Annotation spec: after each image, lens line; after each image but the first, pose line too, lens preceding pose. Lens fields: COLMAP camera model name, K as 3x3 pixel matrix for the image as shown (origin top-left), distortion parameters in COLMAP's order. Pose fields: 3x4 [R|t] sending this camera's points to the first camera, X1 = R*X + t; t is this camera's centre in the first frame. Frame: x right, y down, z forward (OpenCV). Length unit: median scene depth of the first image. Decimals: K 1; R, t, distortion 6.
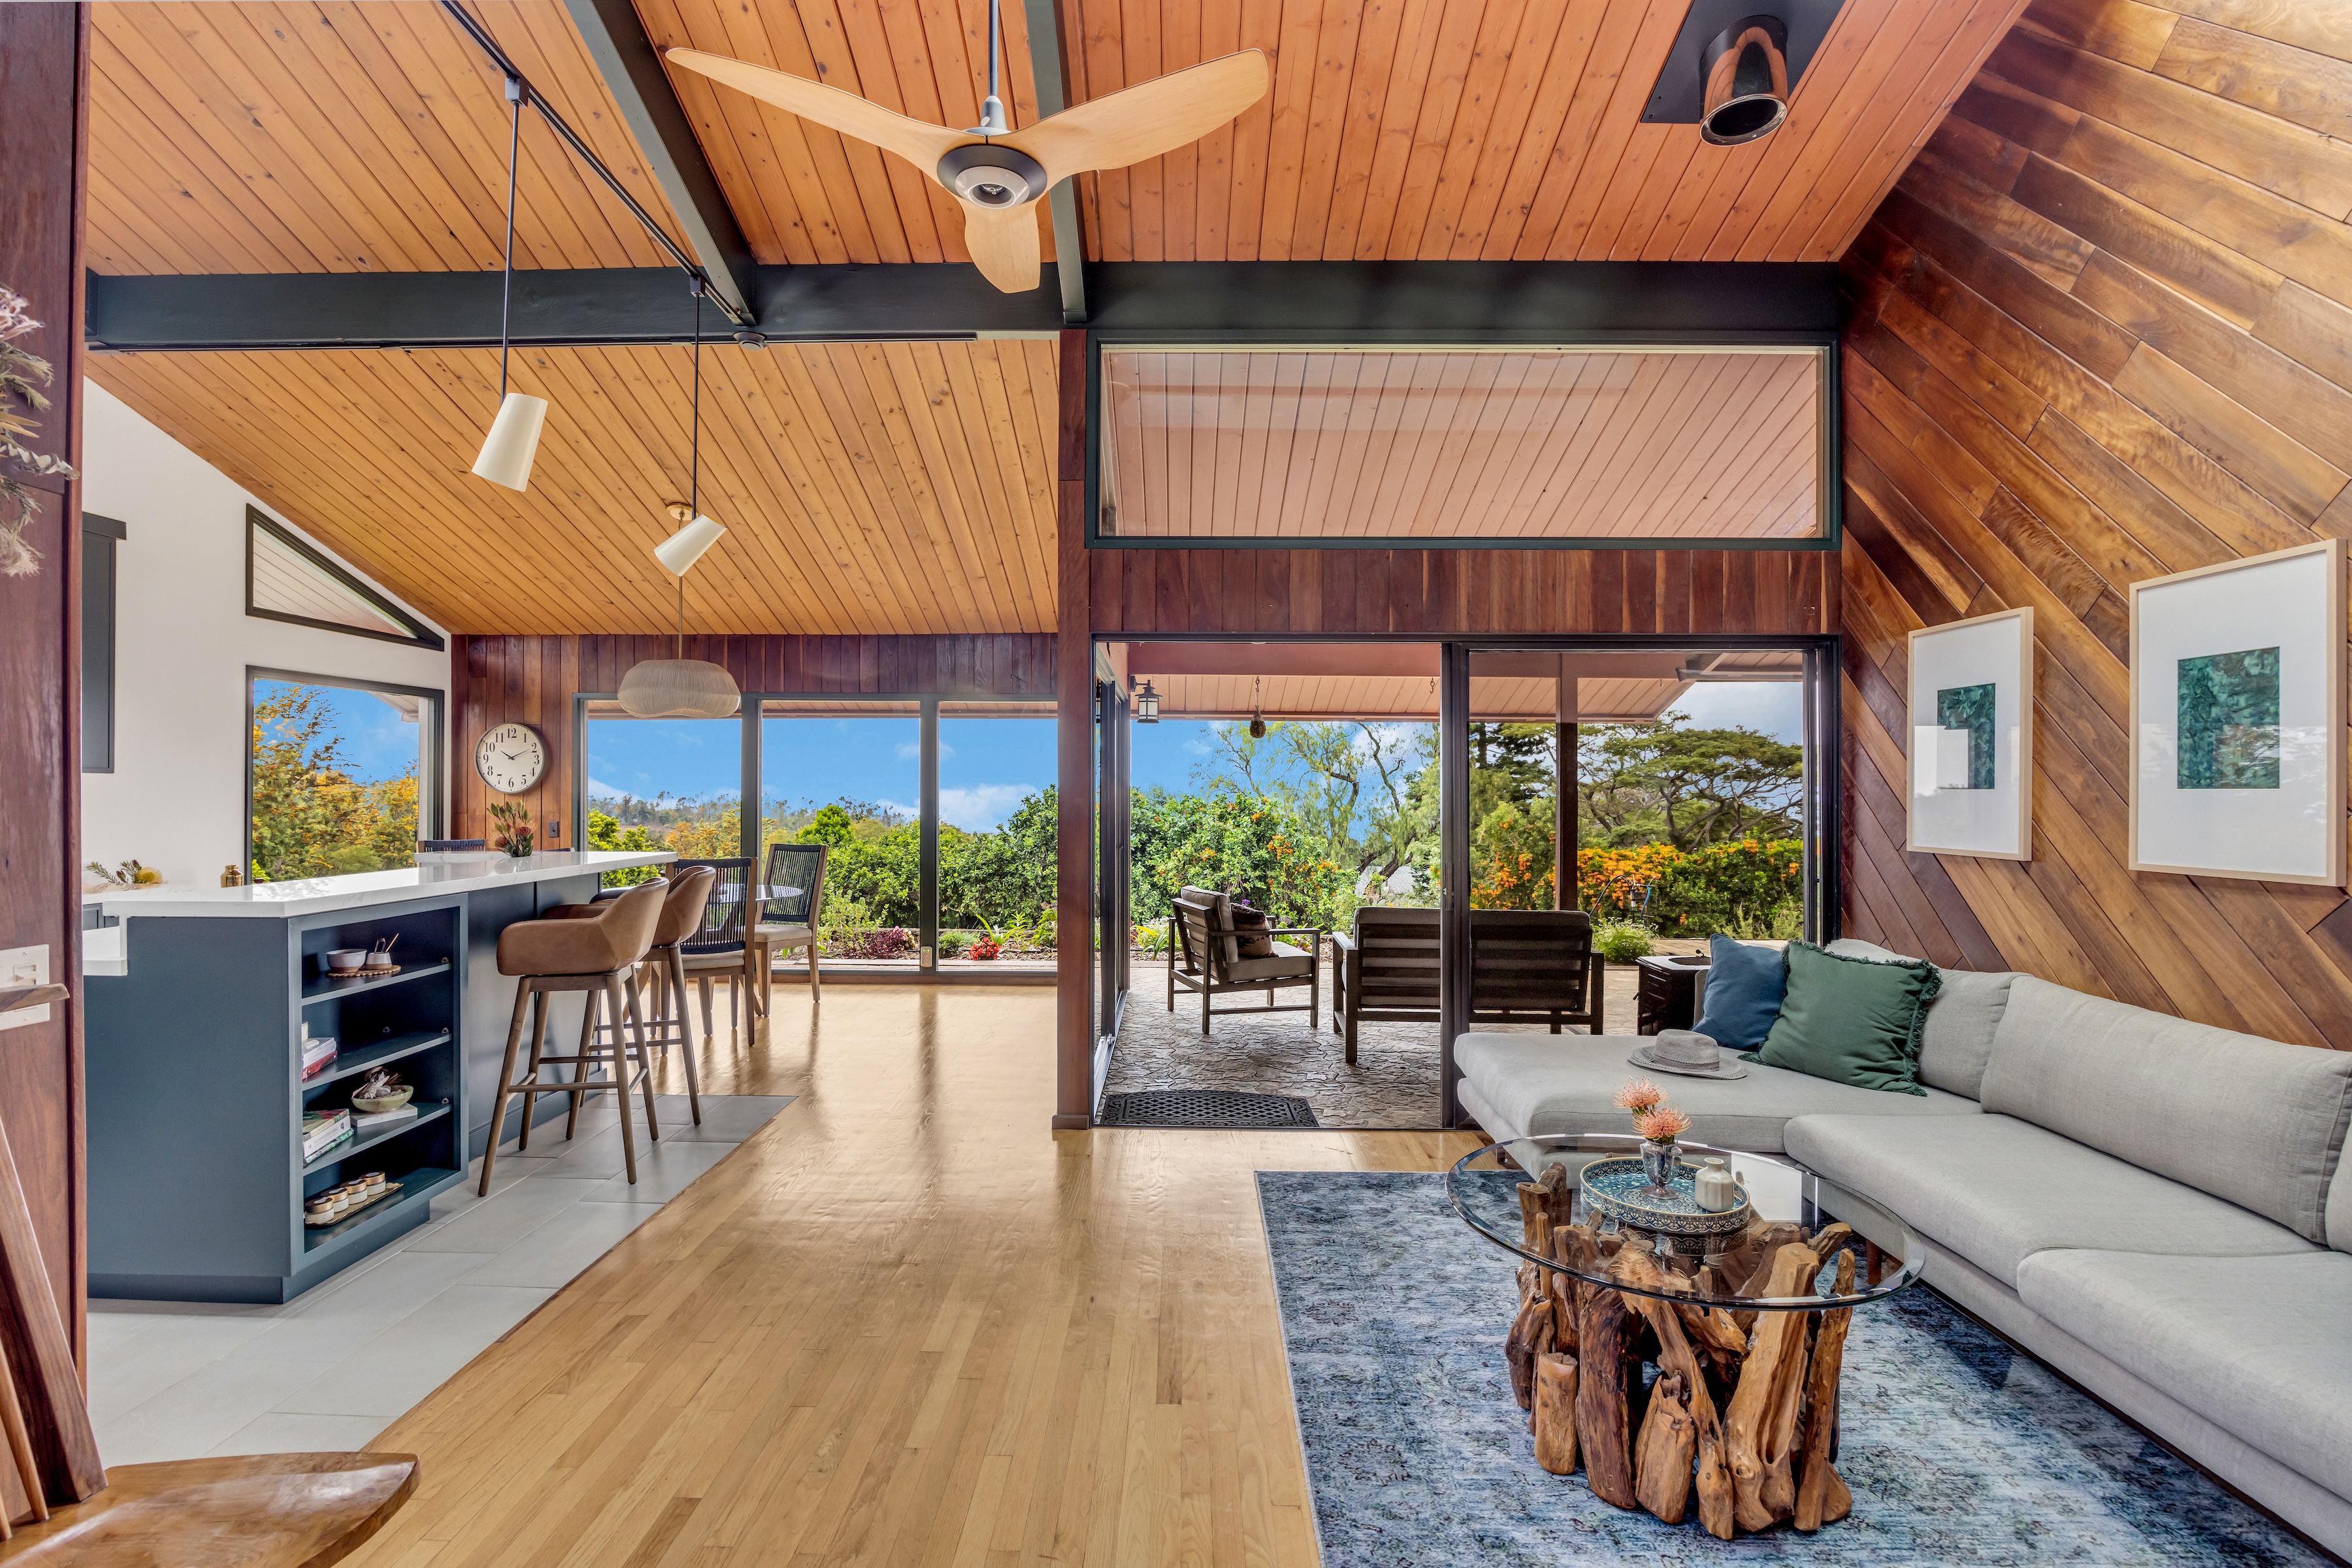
lens RADIAL K [[1070.2, 0, 1174.2], [0, 1070.2, 788.8], [0, 0, 1]] dist [-0.012677, 0.000355]
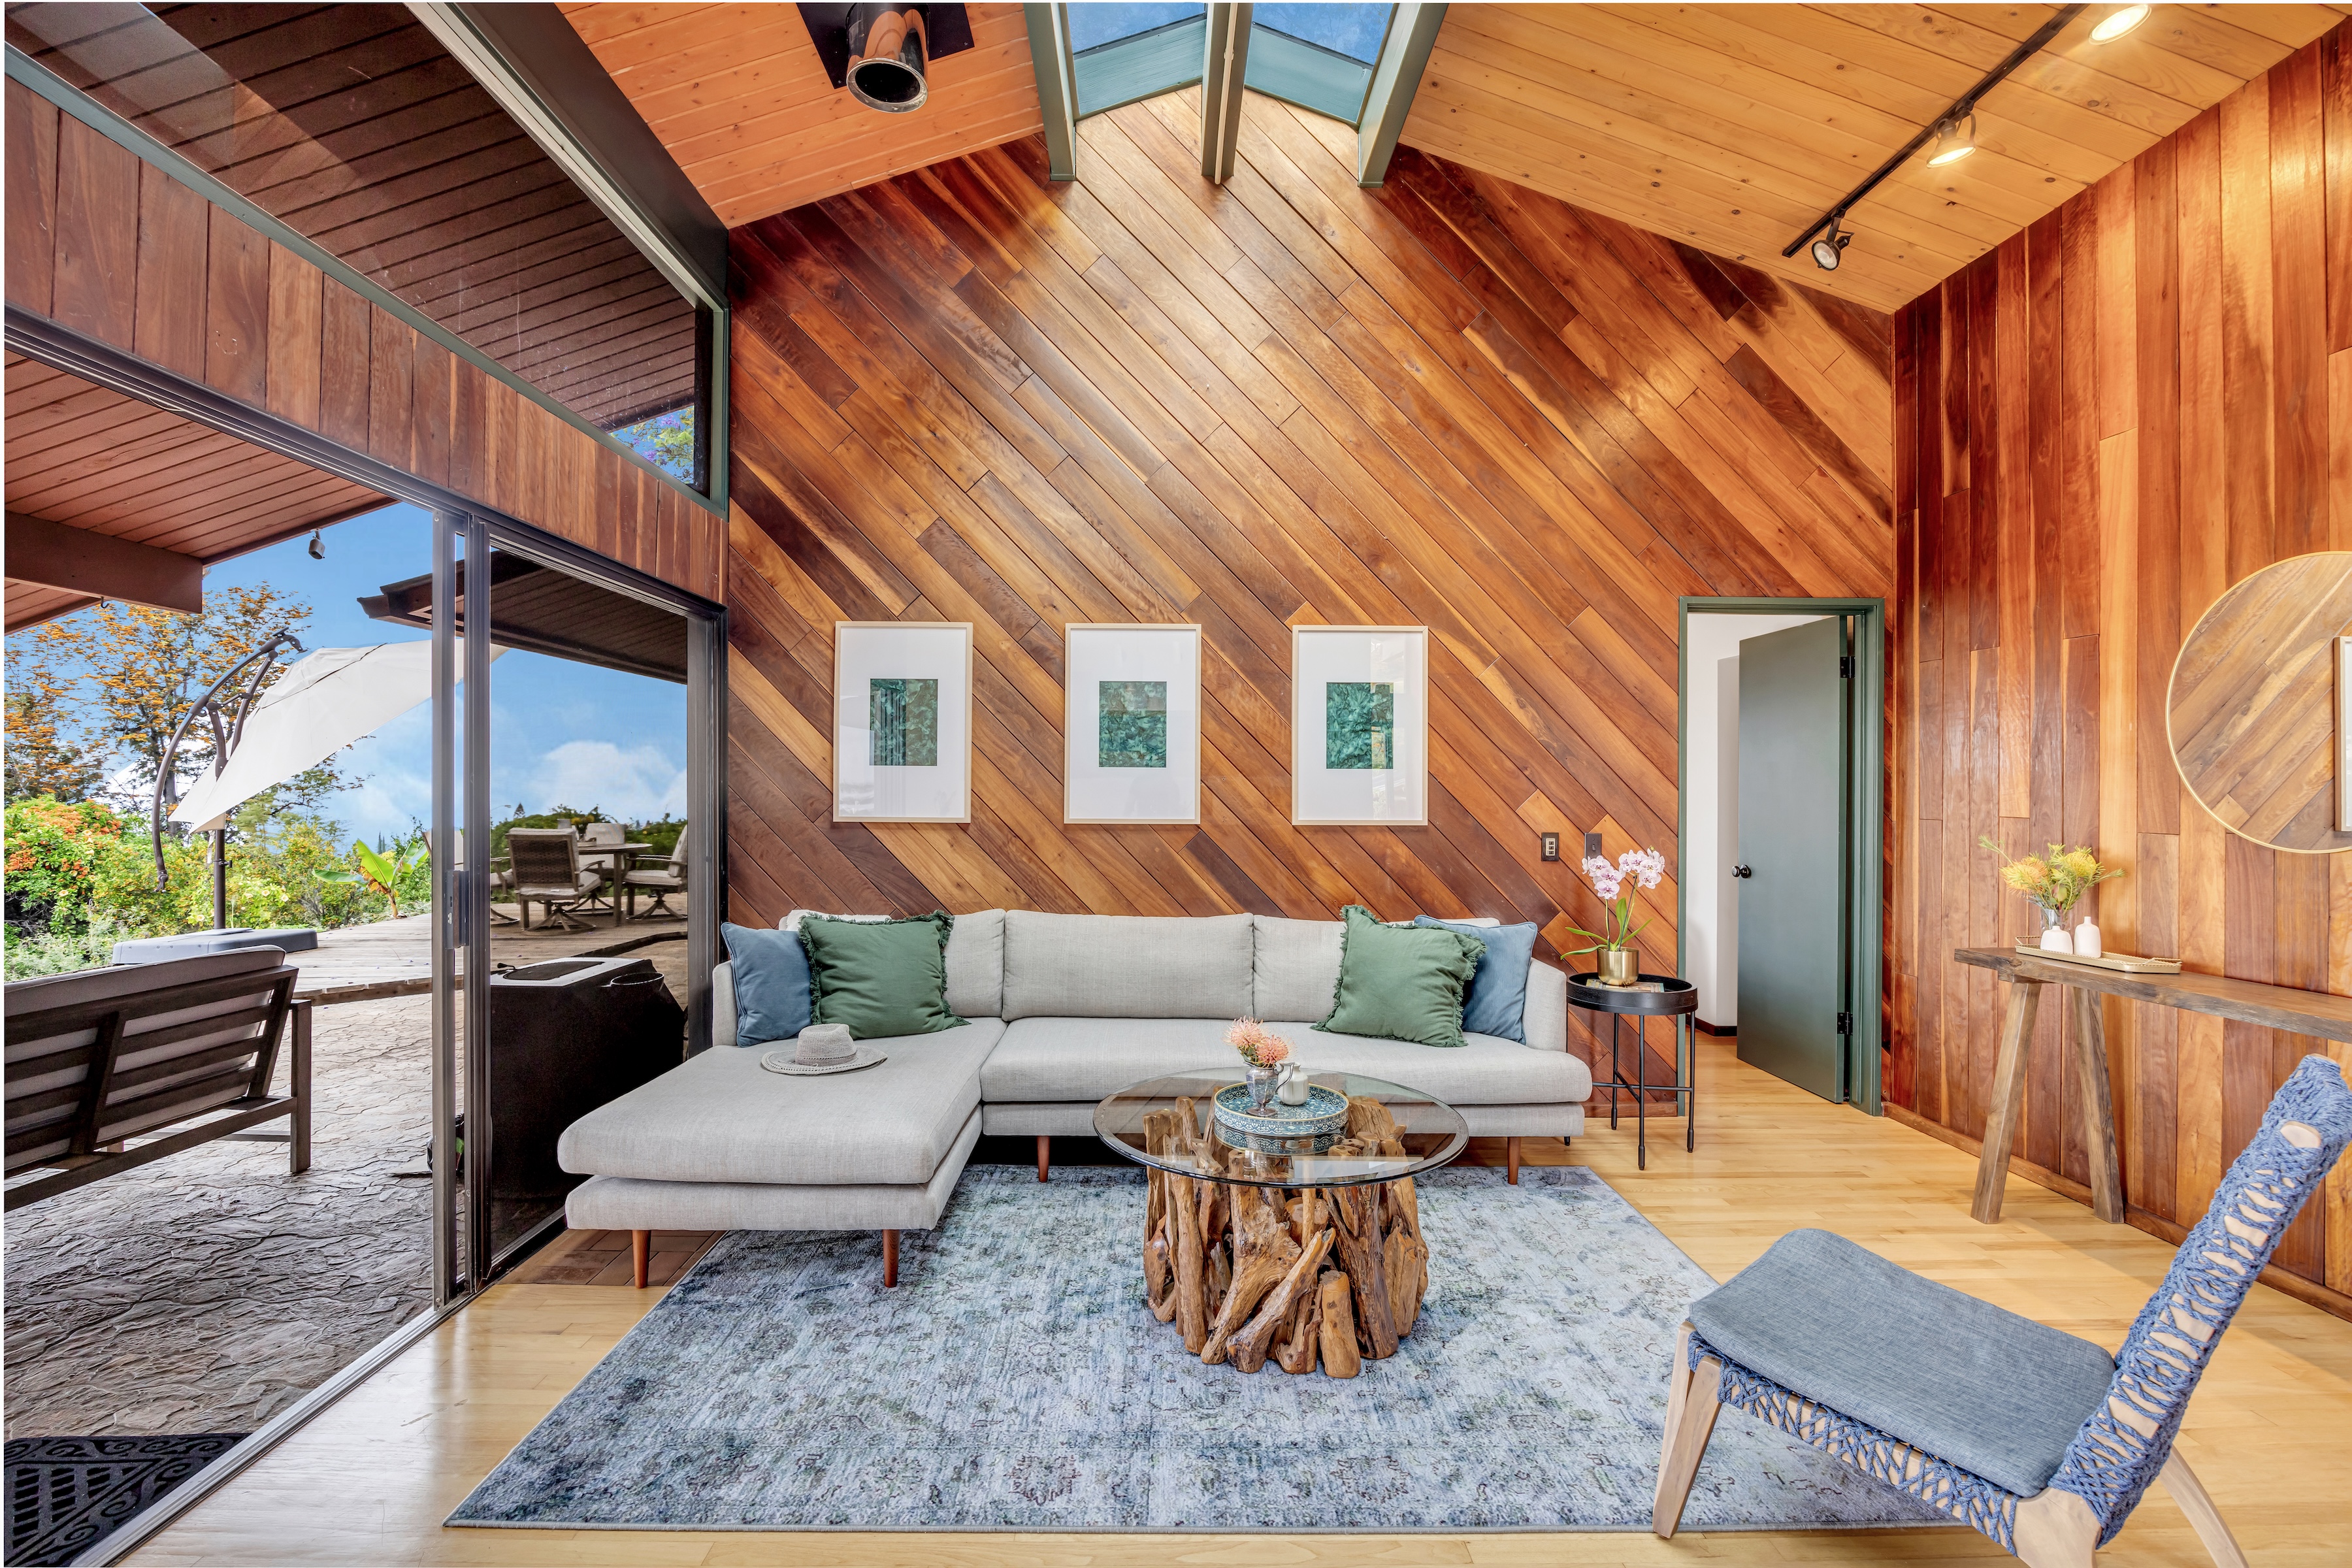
lens RADIAL K [[1070.2, 0, 1171.3], [0, 1070.2, 784.1], [0, 0, 1]] dist [-0.012677, 0.000355]
pose [[-0.024415, 0.001089, 0.999701, -0.442881], [-0.007324, 0.999972, -0.001268, 0.019604], [-0.999675, -0.007353, -0.024406, 0.727268]]
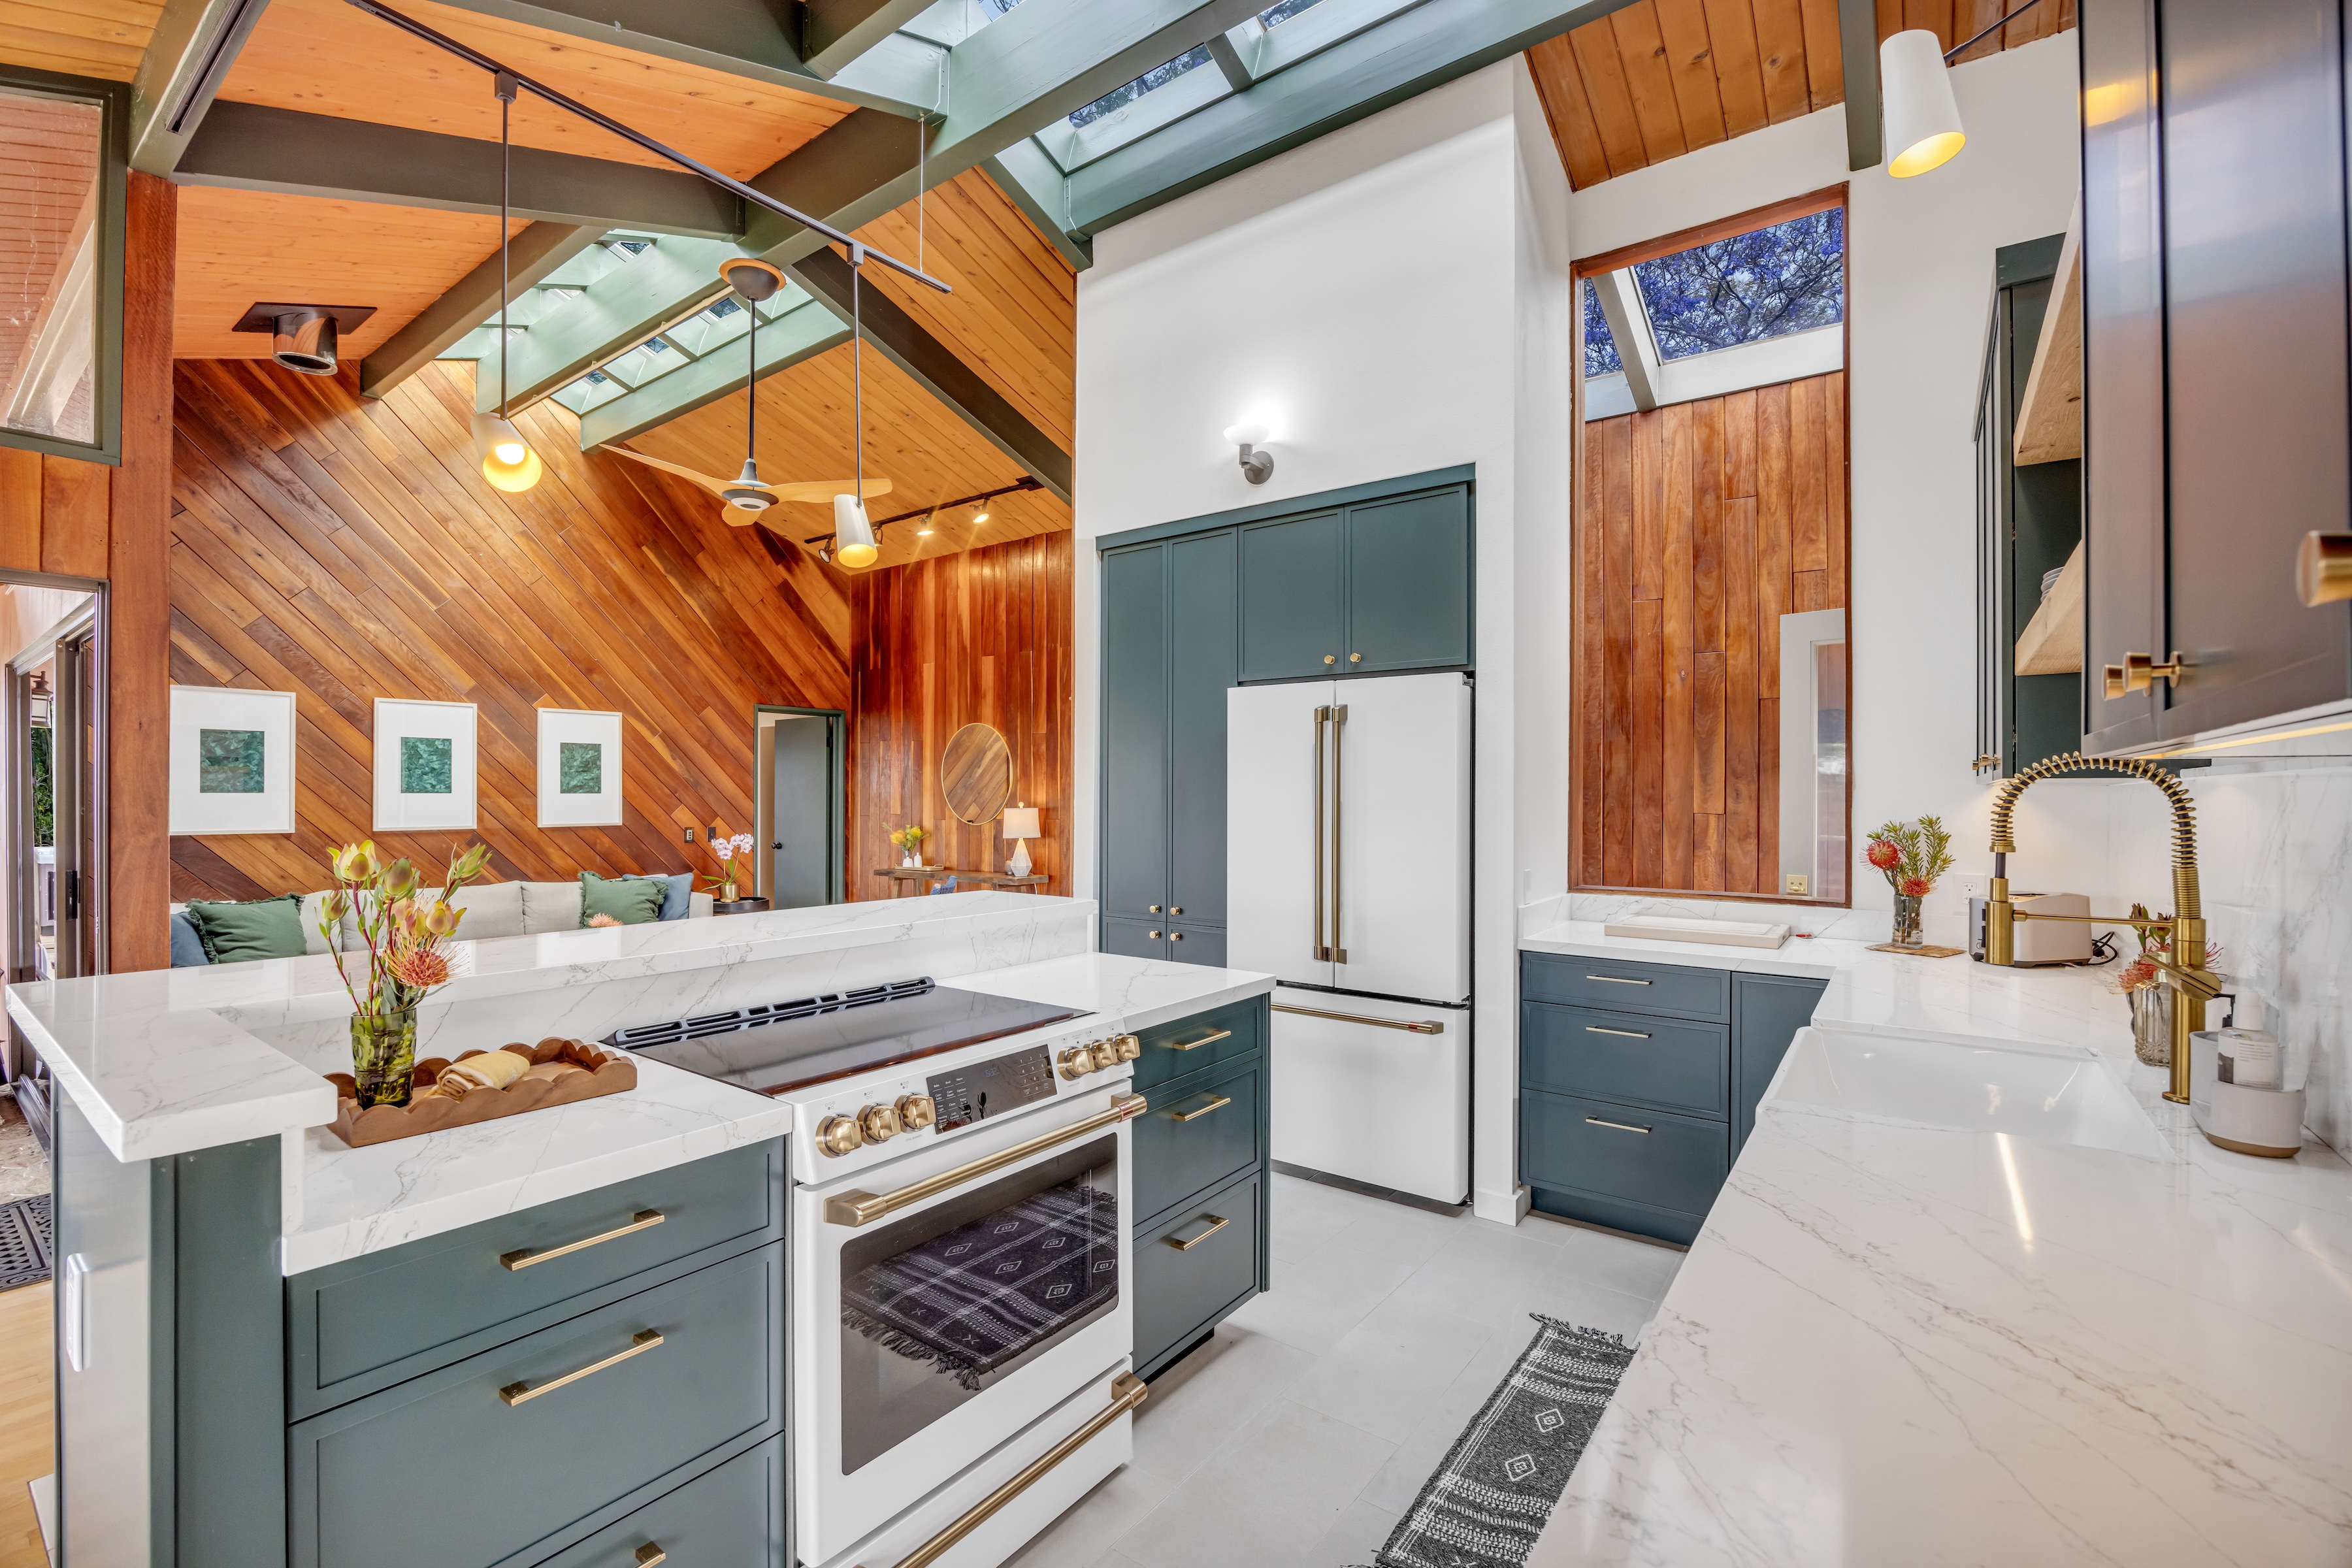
lens RADIAL K [[1002.3, 0, 1172.8], [0, 1002.3, 791.6], [0, 0, 1]] dist [-0.013185, -0.000258]
pose [[-0.811582, -0.005438, 0.584213, -1.293972], [-0.006576, 0.999978, 0.000174, -0.011803], [-0.584202, -0.003701, -0.811600, 1.378861]]
